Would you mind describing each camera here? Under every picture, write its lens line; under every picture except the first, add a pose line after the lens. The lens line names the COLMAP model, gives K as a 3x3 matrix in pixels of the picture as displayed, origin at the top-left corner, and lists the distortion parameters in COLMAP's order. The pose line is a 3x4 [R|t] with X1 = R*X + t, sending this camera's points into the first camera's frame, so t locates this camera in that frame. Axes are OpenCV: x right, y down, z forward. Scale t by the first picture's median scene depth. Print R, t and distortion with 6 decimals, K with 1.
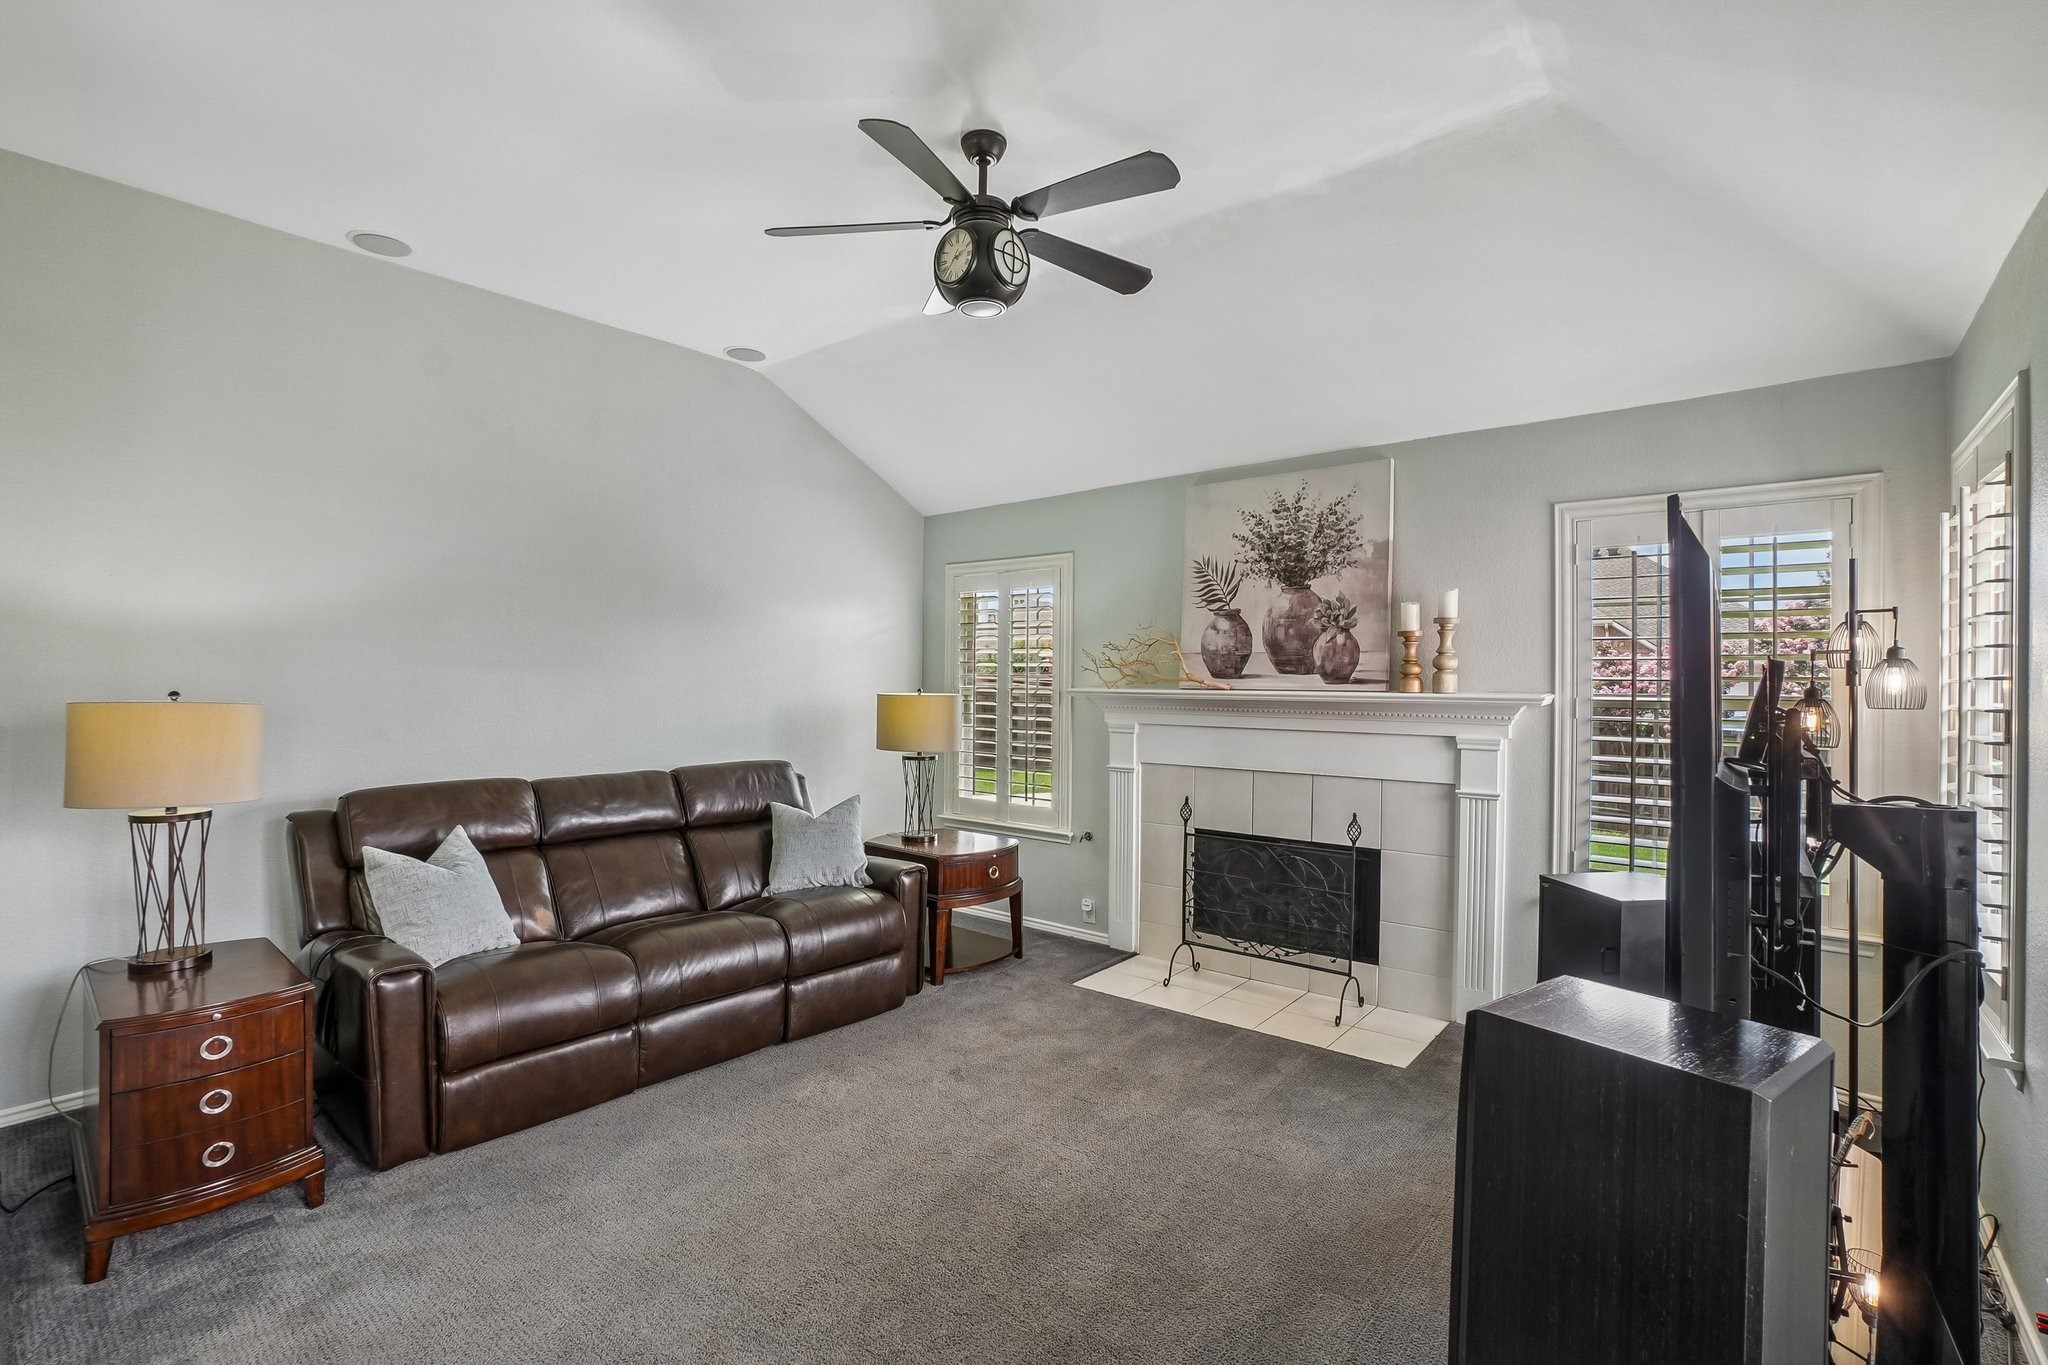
lens RADIAL K [[930.8, 0, 1008.2], [0, 930.8, 682.5], [0, 0, 1]] dist [-0.065370, 0.024759]
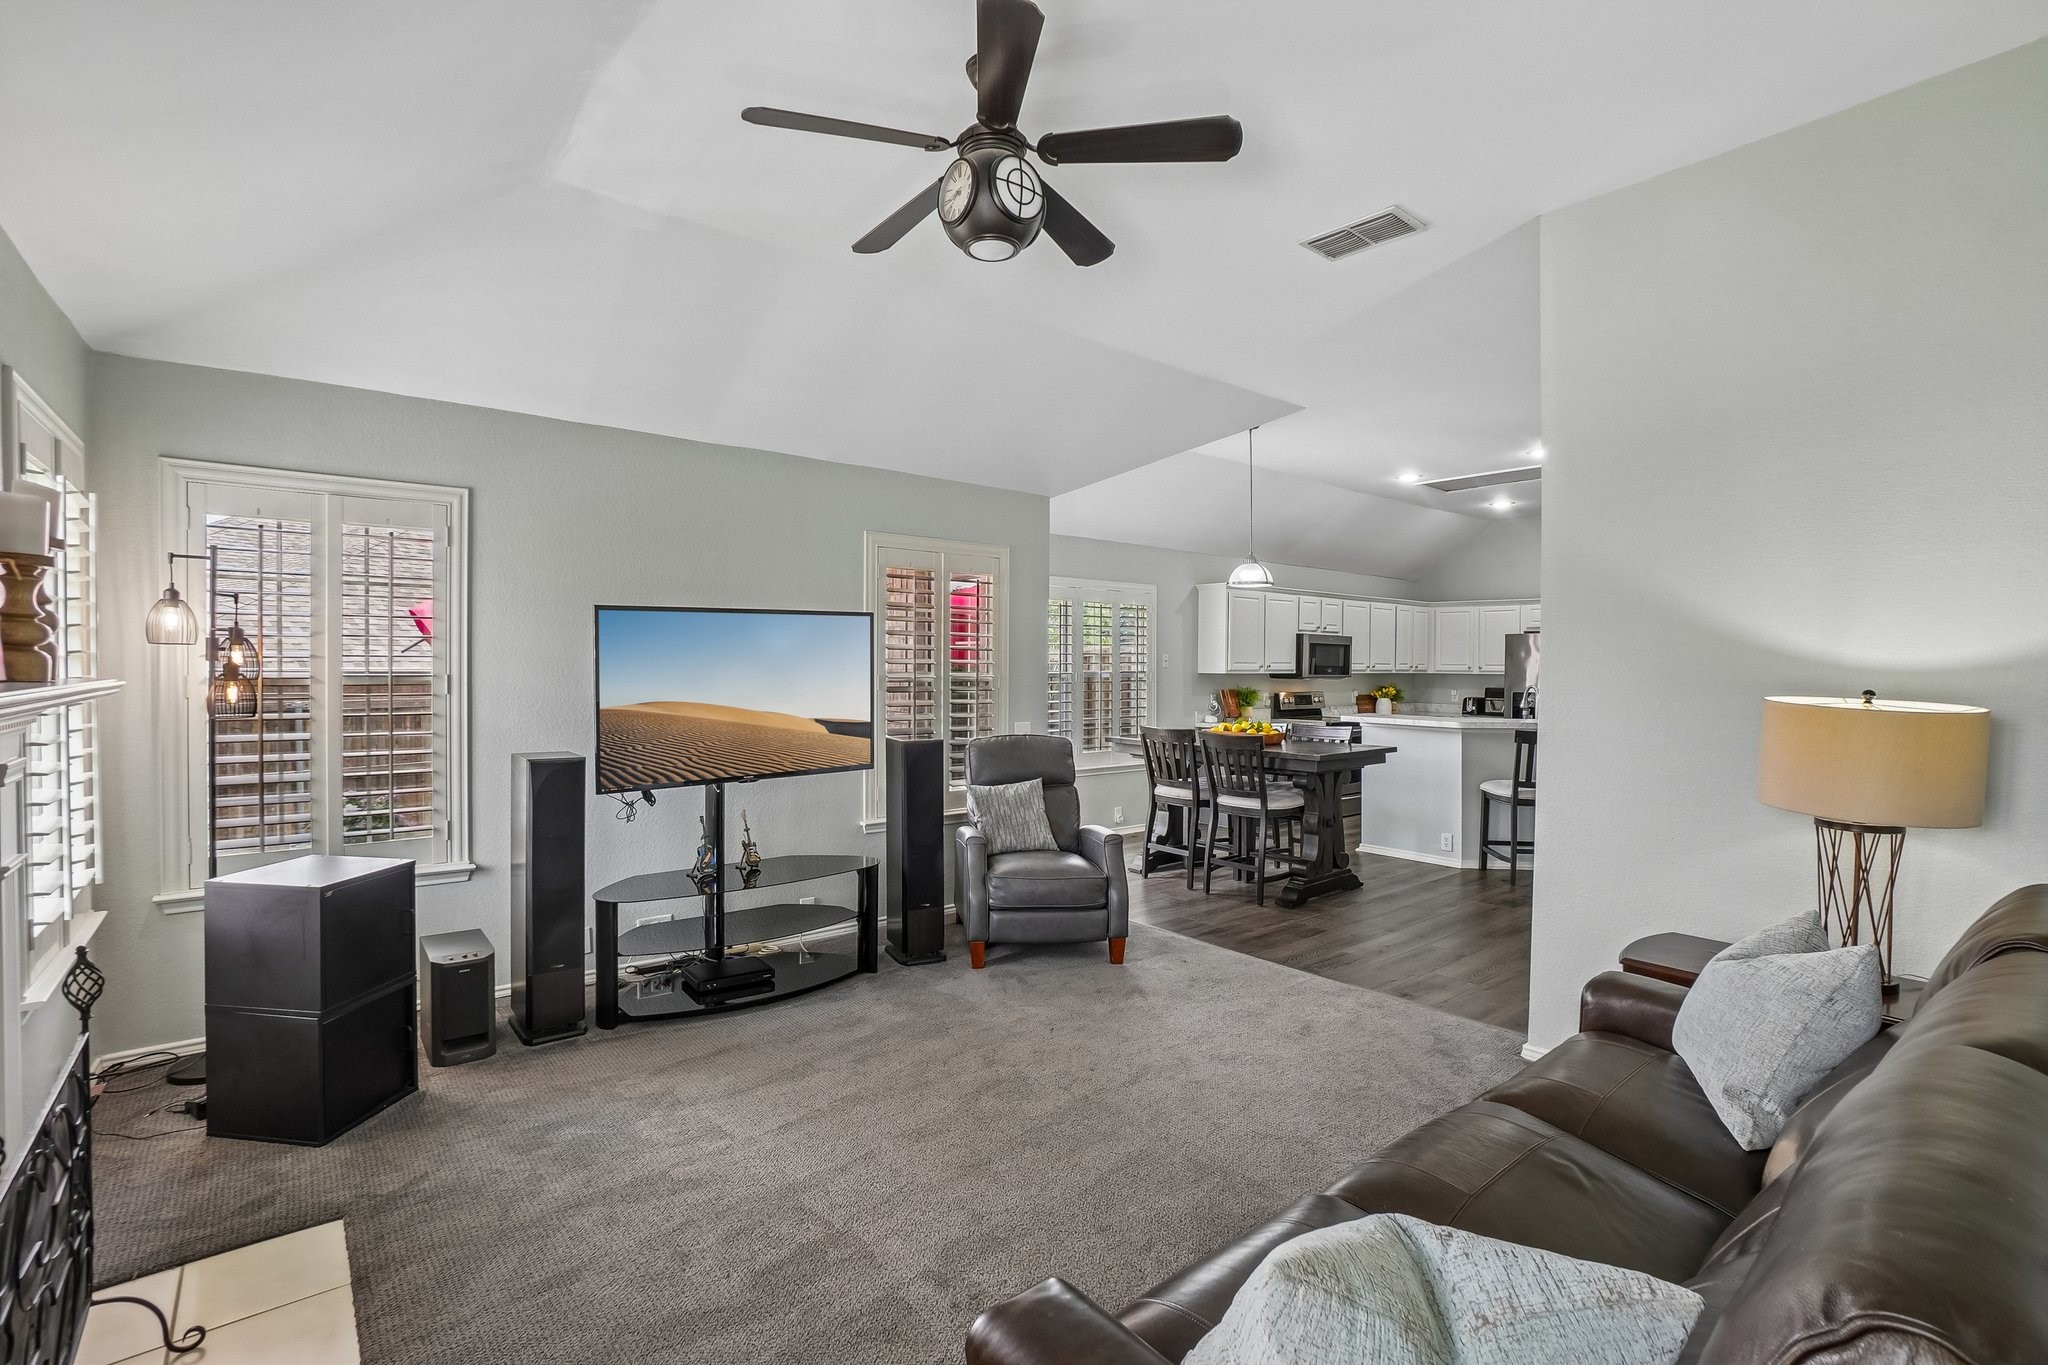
lens RADIAL K [[930.8, 0, 1008.2], [0, 930.8, 682.5], [0, 0, 1]] dist [-0.065370, 0.024759]
pose [[-0.981782, -0.017667, 0.189190, -0.147785], [-0.013091, 0.999591, 0.025409, -0.006207], [-0.189562, 0.022469, -0.981612, 1.273312]]
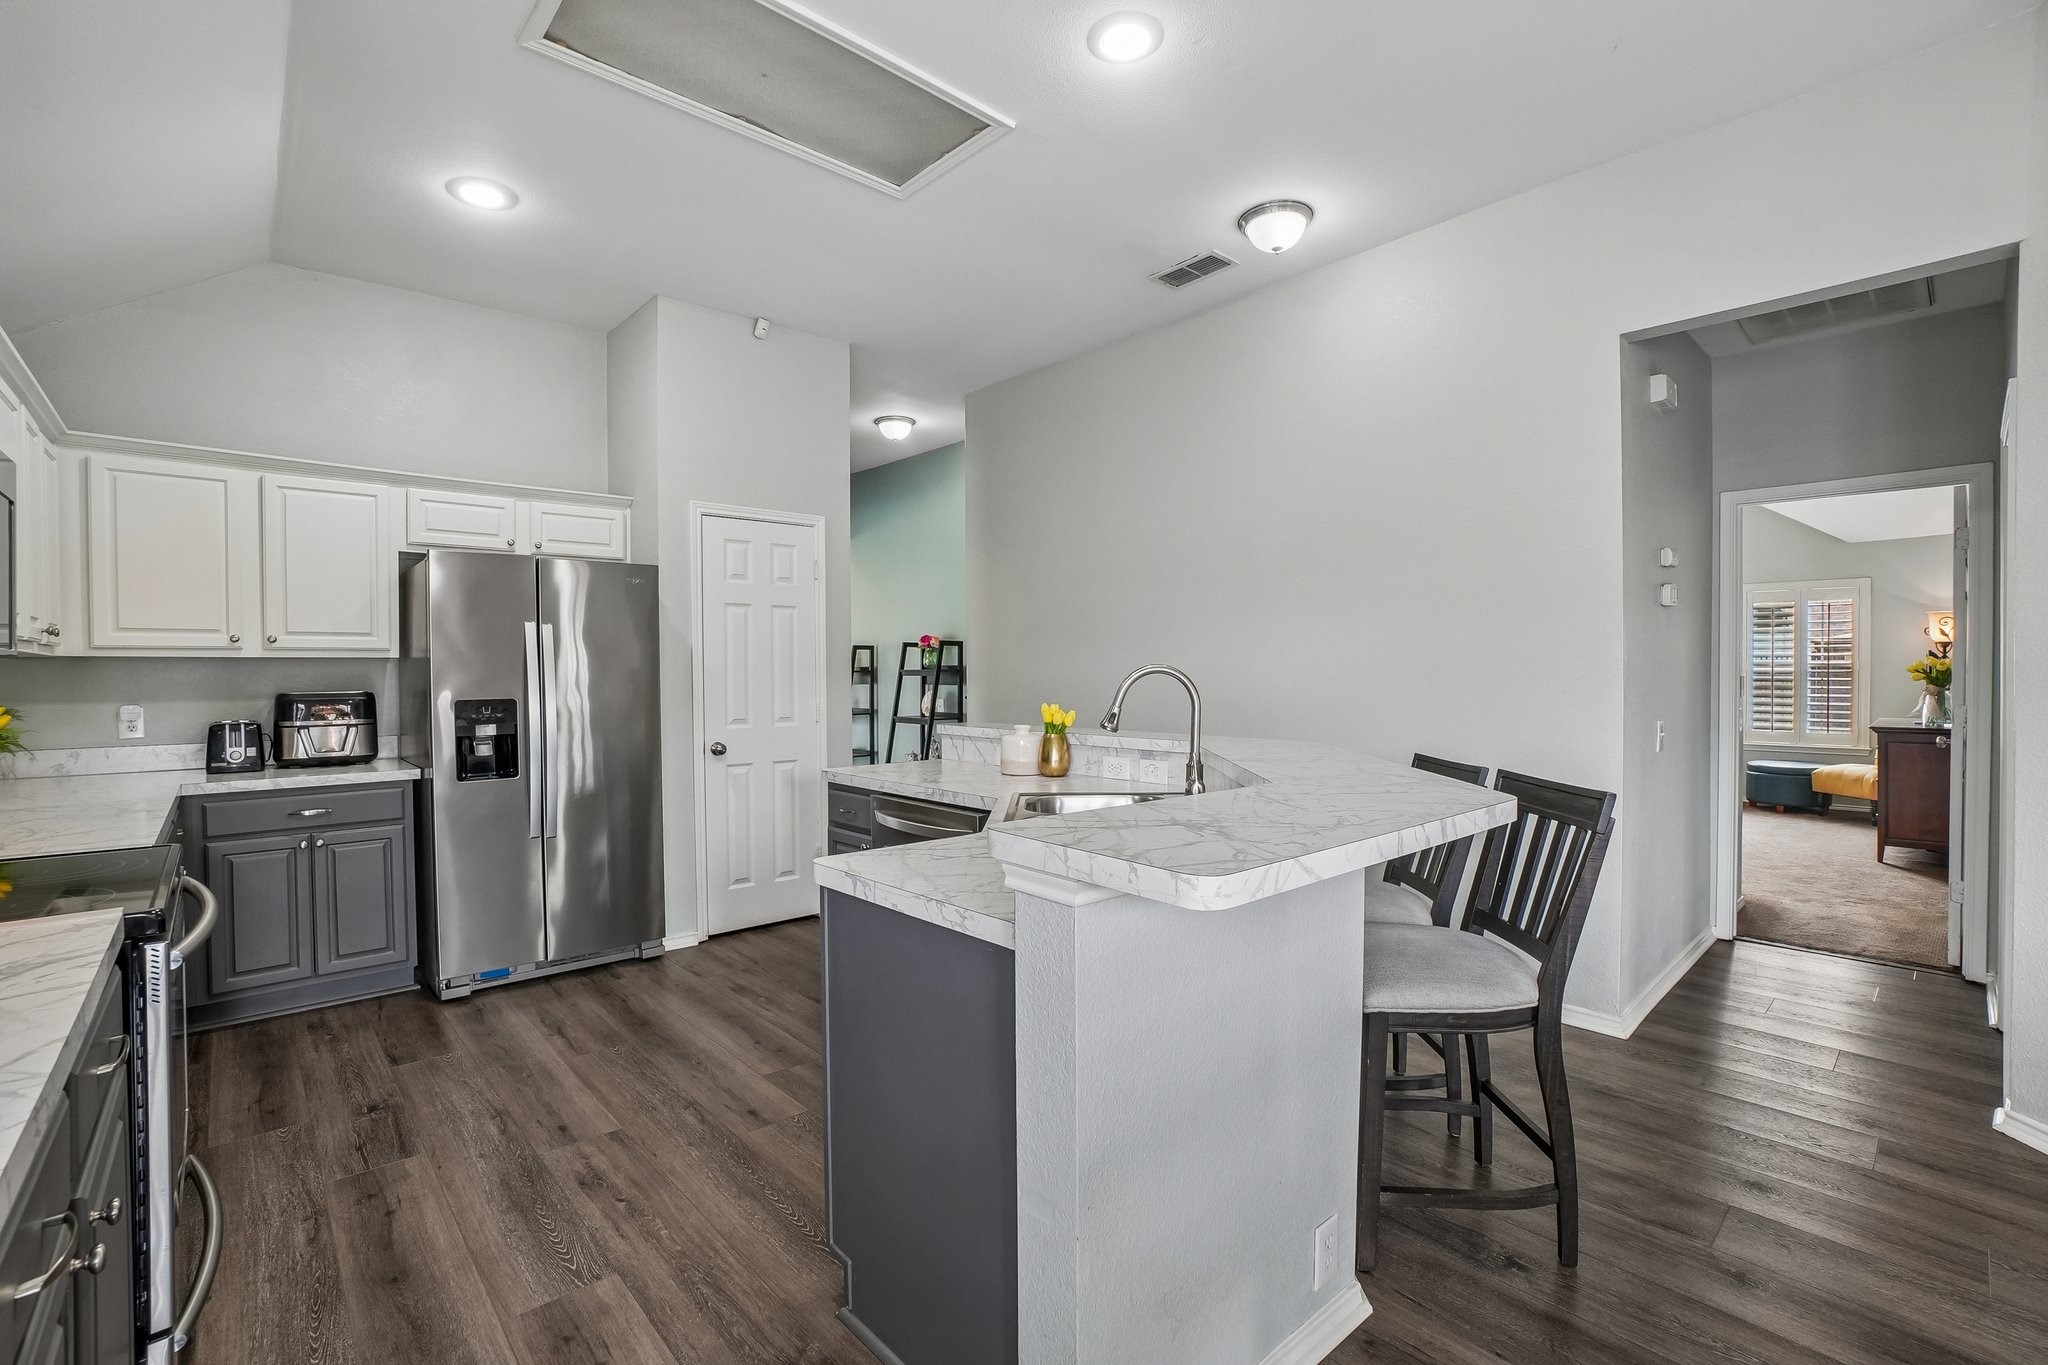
lens RADIAL K [[897.5, 0, 1003.1], [0, 897.5, 680.8], [0, 0, 1]] dist [-0.060083, 0.021437]
pose [[-0.136291, 0.005641, -0.990653, -0.178026], [-0.000168, 0.999984, 0.005717, 0.035753], [0.990669, 0.000946, -0.136288, -0.553803]]
